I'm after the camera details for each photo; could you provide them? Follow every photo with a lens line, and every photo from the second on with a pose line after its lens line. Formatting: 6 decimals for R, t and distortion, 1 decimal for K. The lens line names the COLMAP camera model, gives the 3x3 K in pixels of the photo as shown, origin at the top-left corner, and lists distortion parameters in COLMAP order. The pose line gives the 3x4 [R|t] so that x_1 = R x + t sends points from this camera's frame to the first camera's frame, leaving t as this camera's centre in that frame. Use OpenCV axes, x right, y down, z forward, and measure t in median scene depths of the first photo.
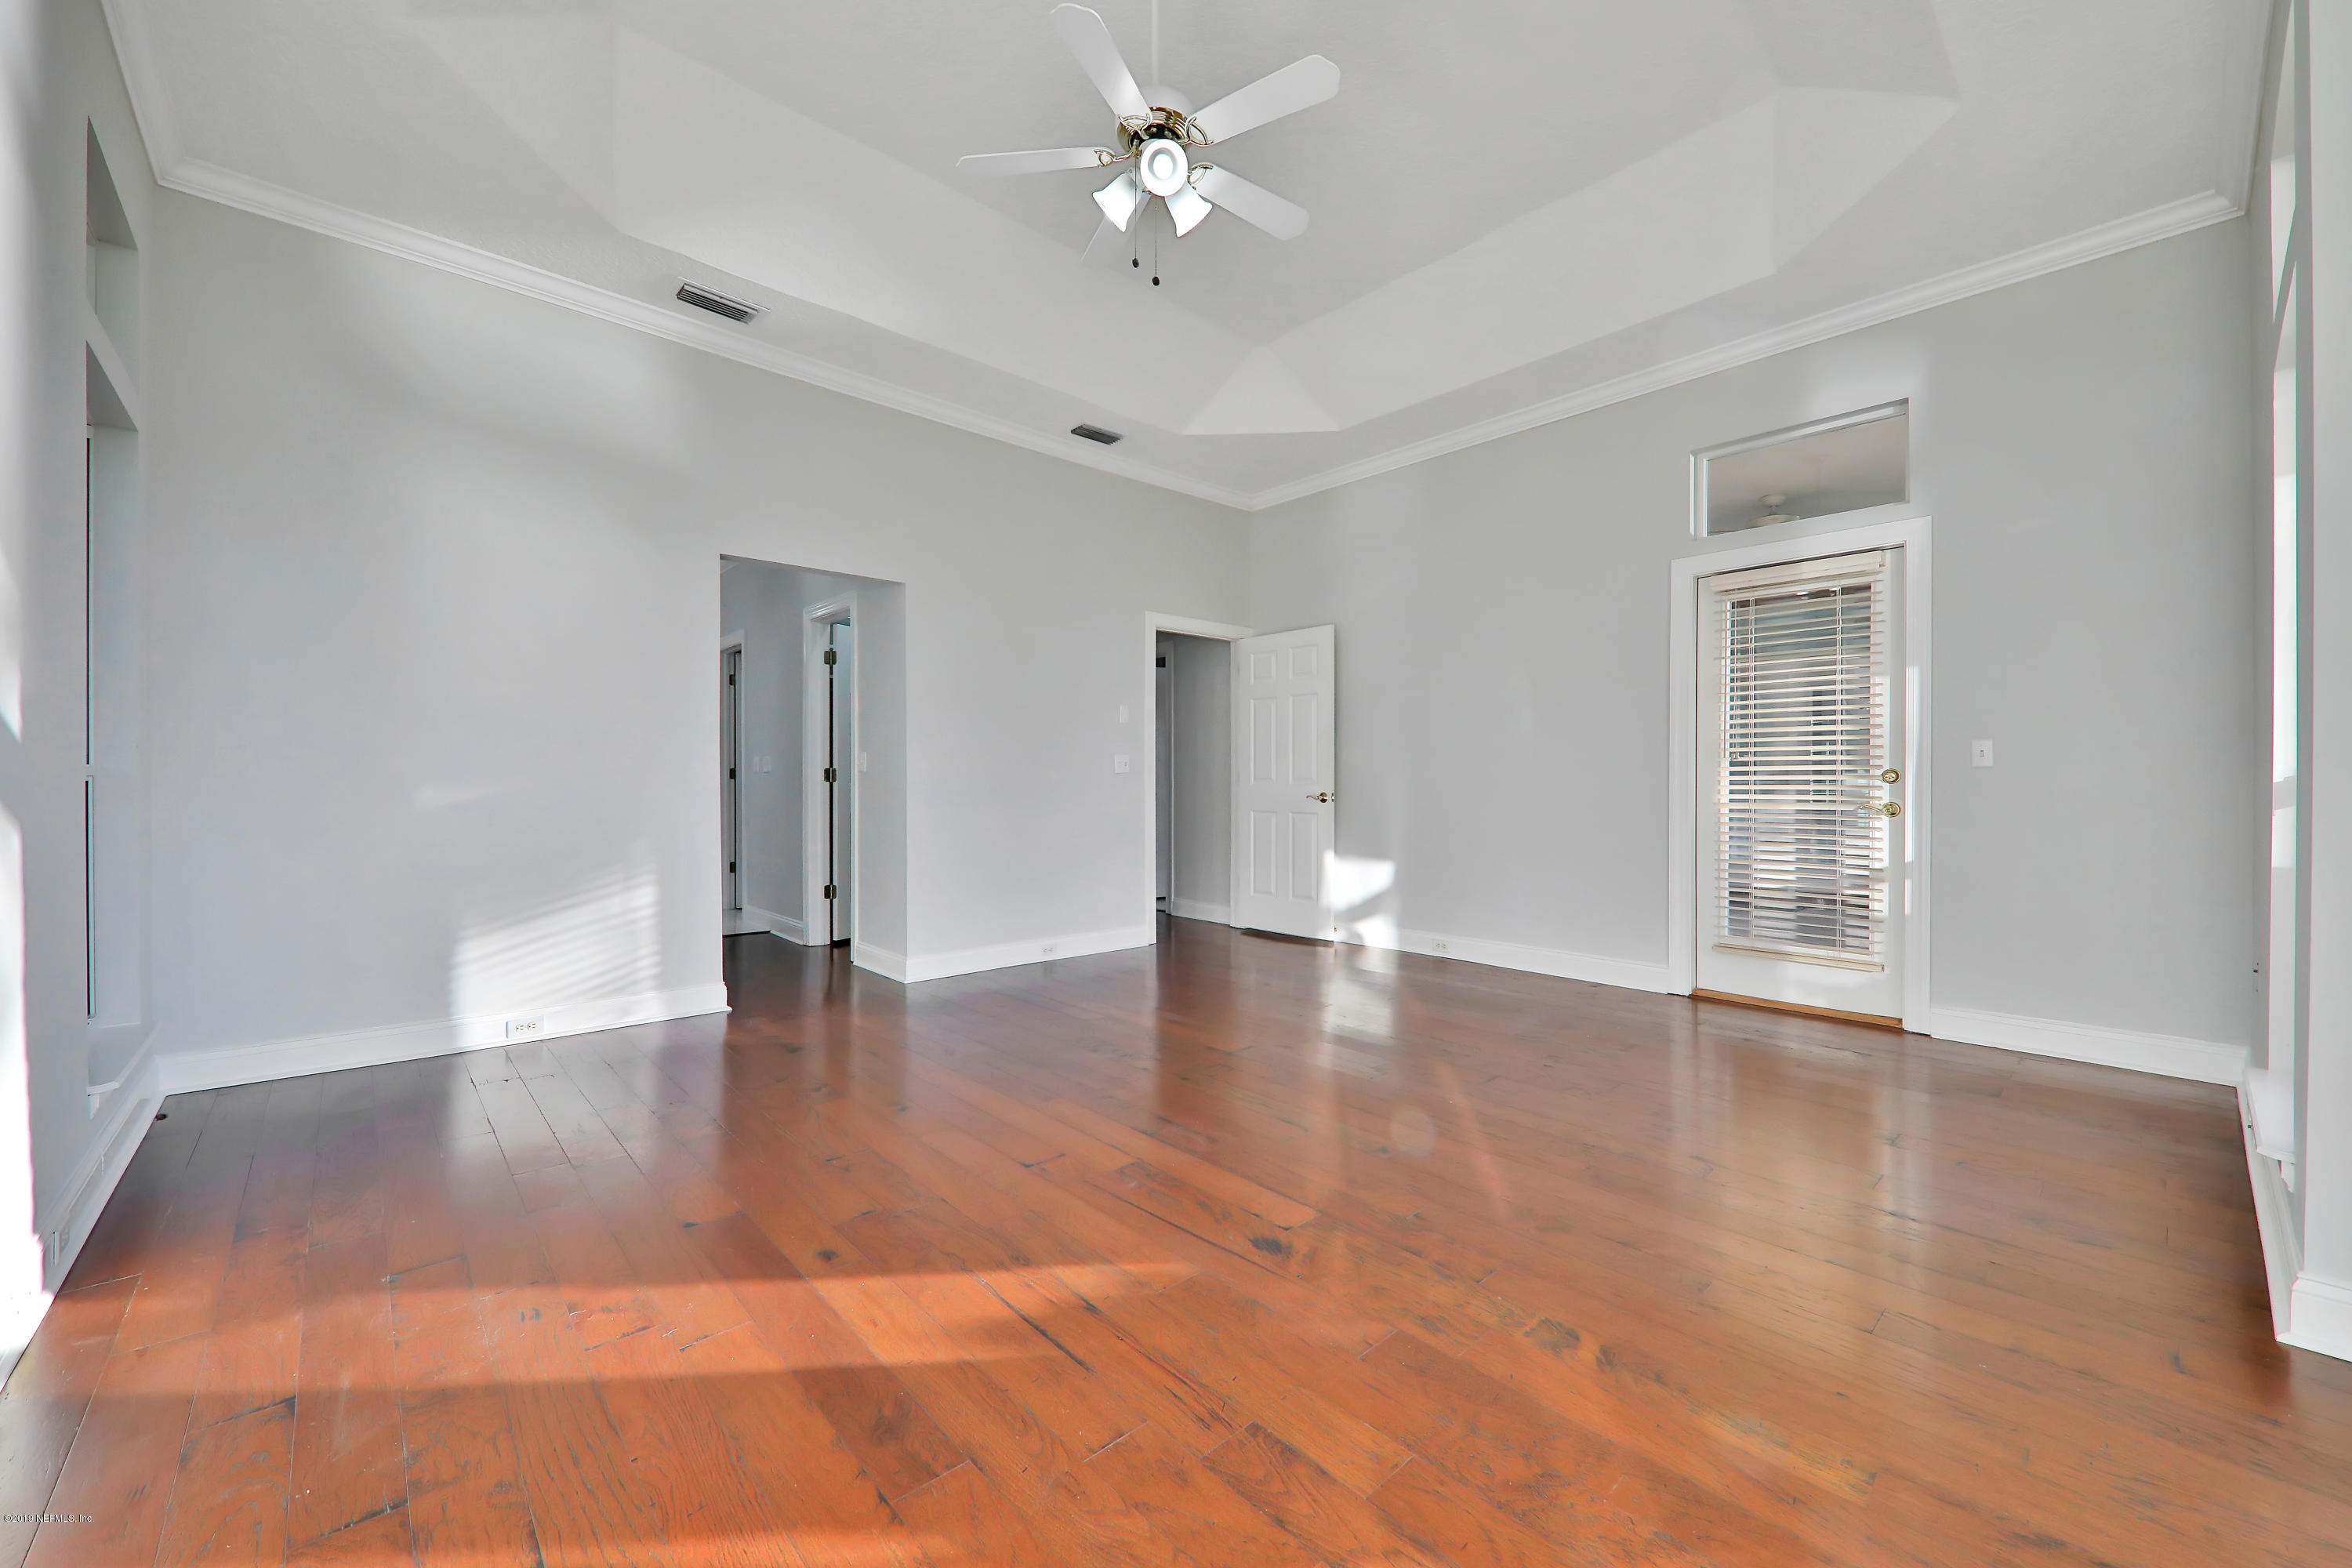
lens RADIAL K [[904.5, 0, 1175.8], [0, 904.5, 784.0], [0, 0, 1]] dist [-0.006707, 0.000602]
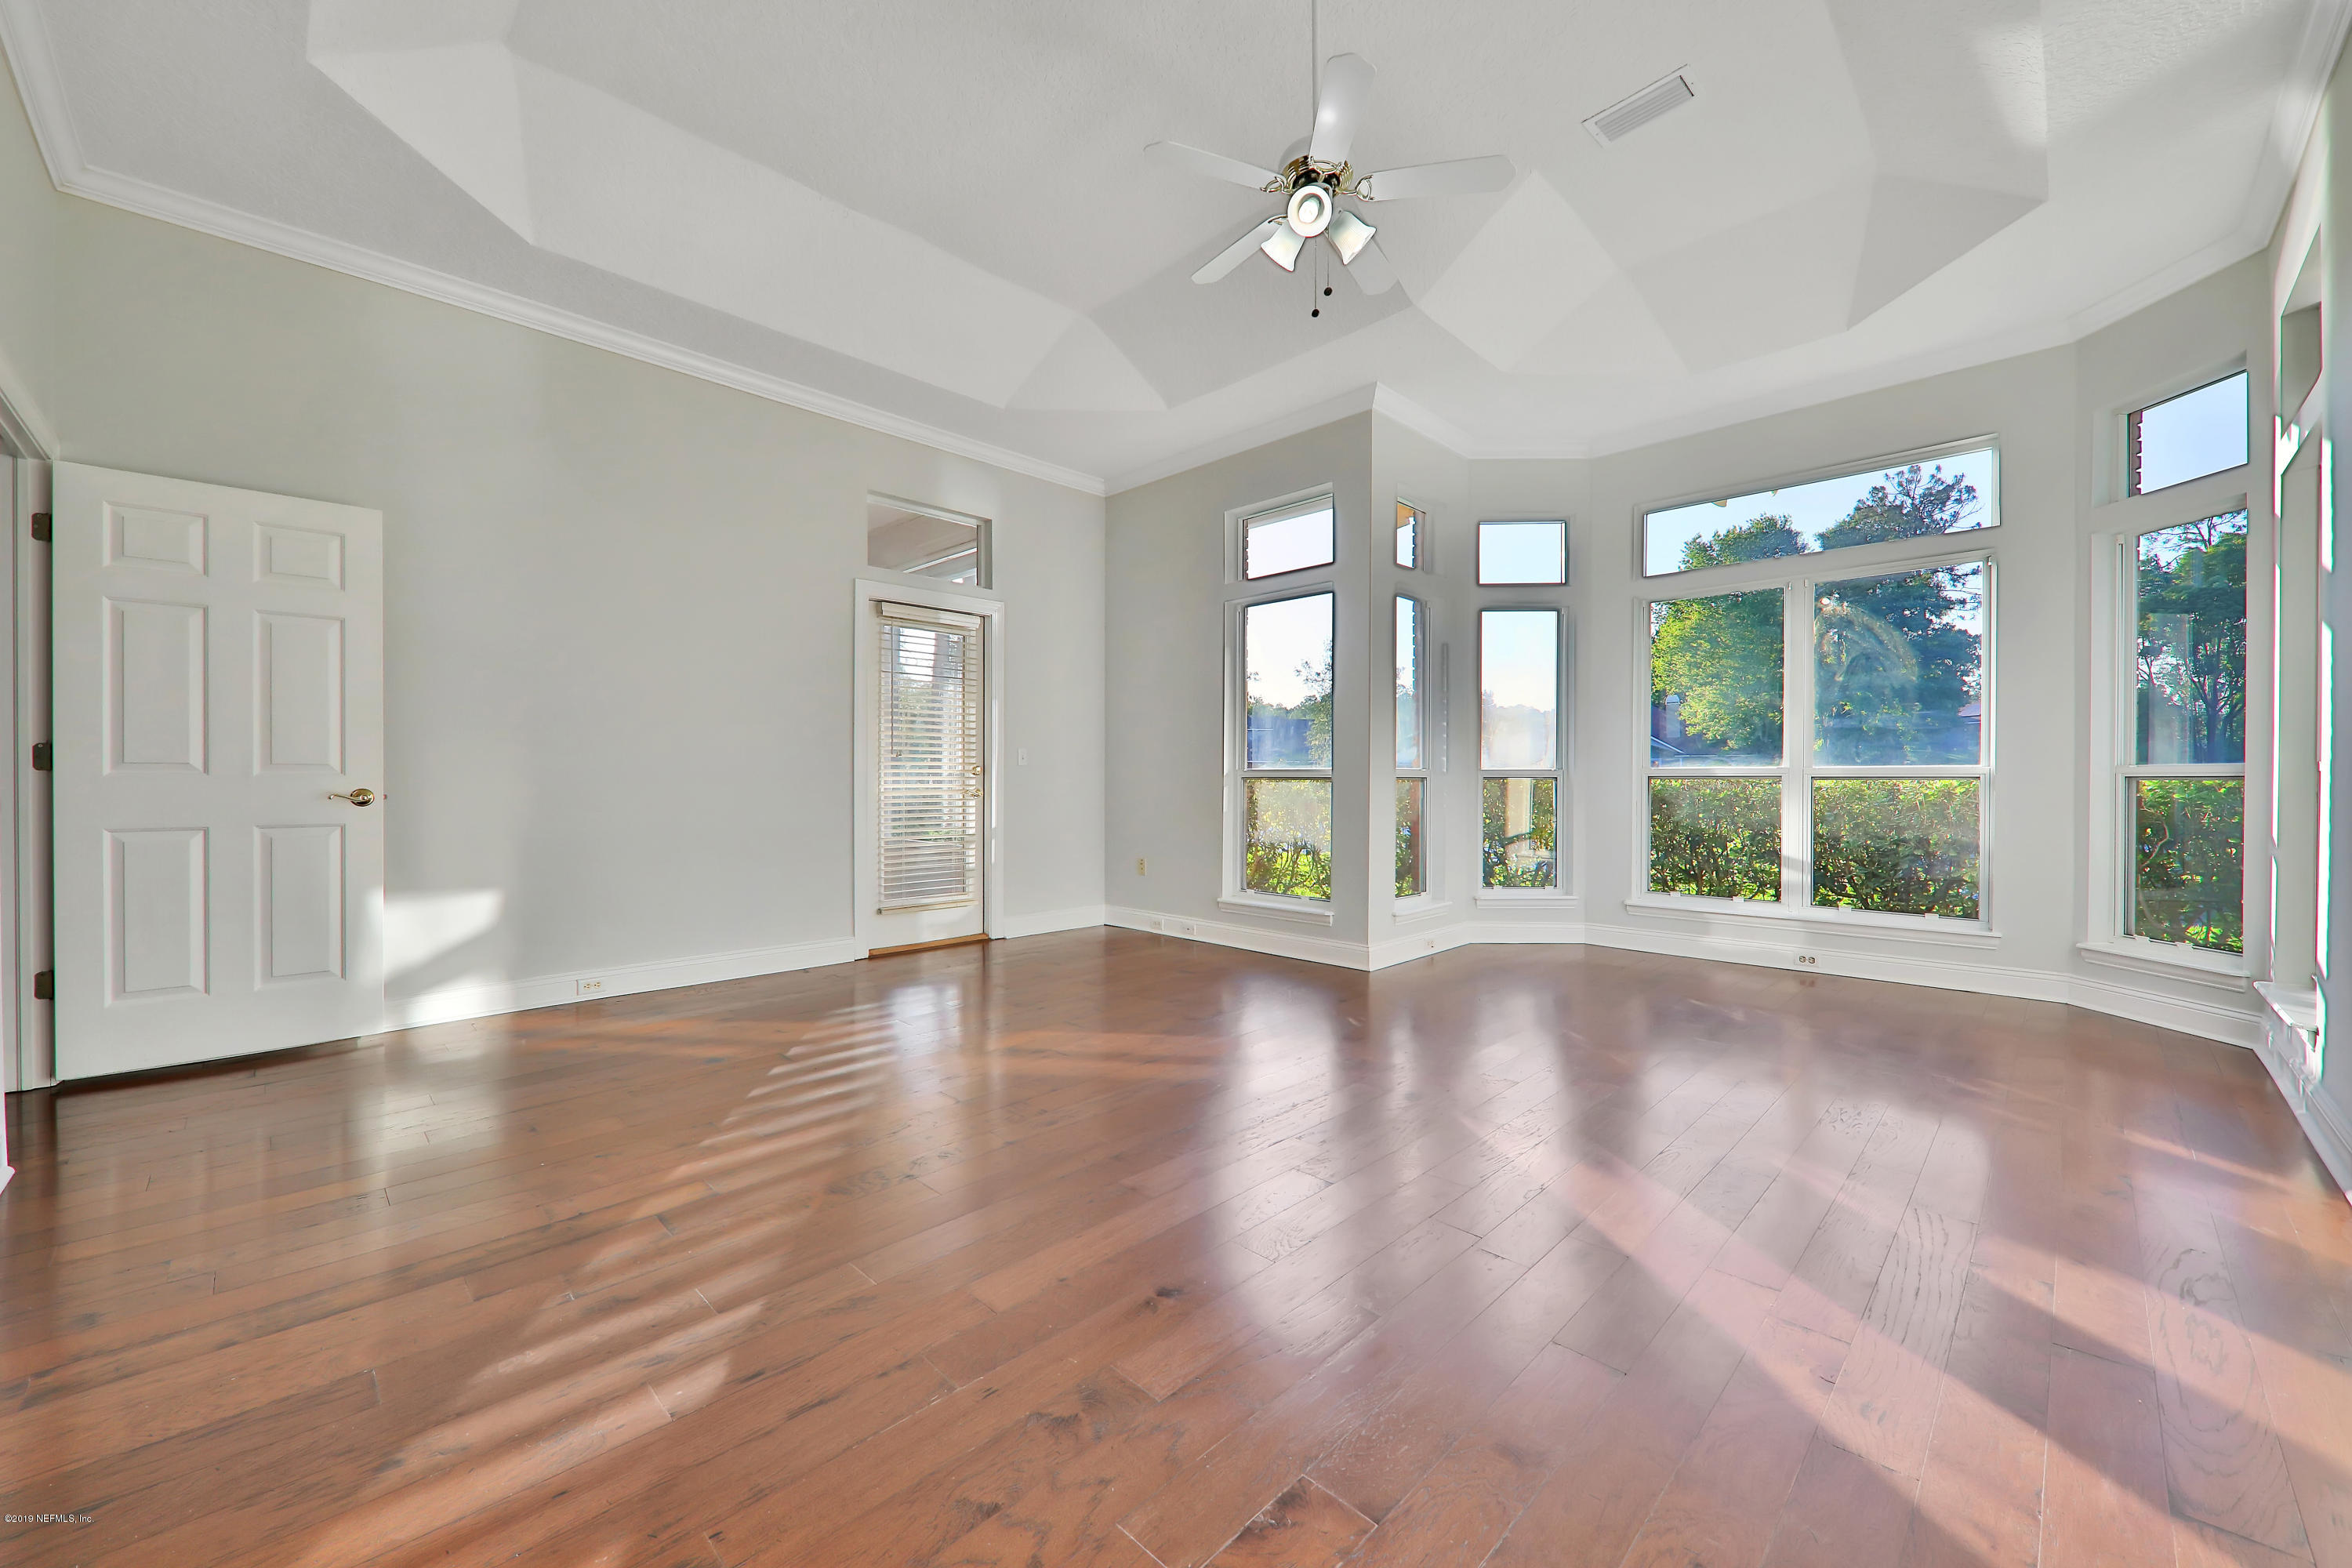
lens RADIAL K [[904.5, 0, 1175.3], [0, 904.5, 784.3], [0, 0, 1]] dist [-0.006707, 0.000602]
pose [[-0.070331, -0.010613, 0.997467, -0.484261], [-0.002742, 0.999942, 0.010446, -0.001724], [-0.997520, -0.002000, -0.070356, 0.537099]]
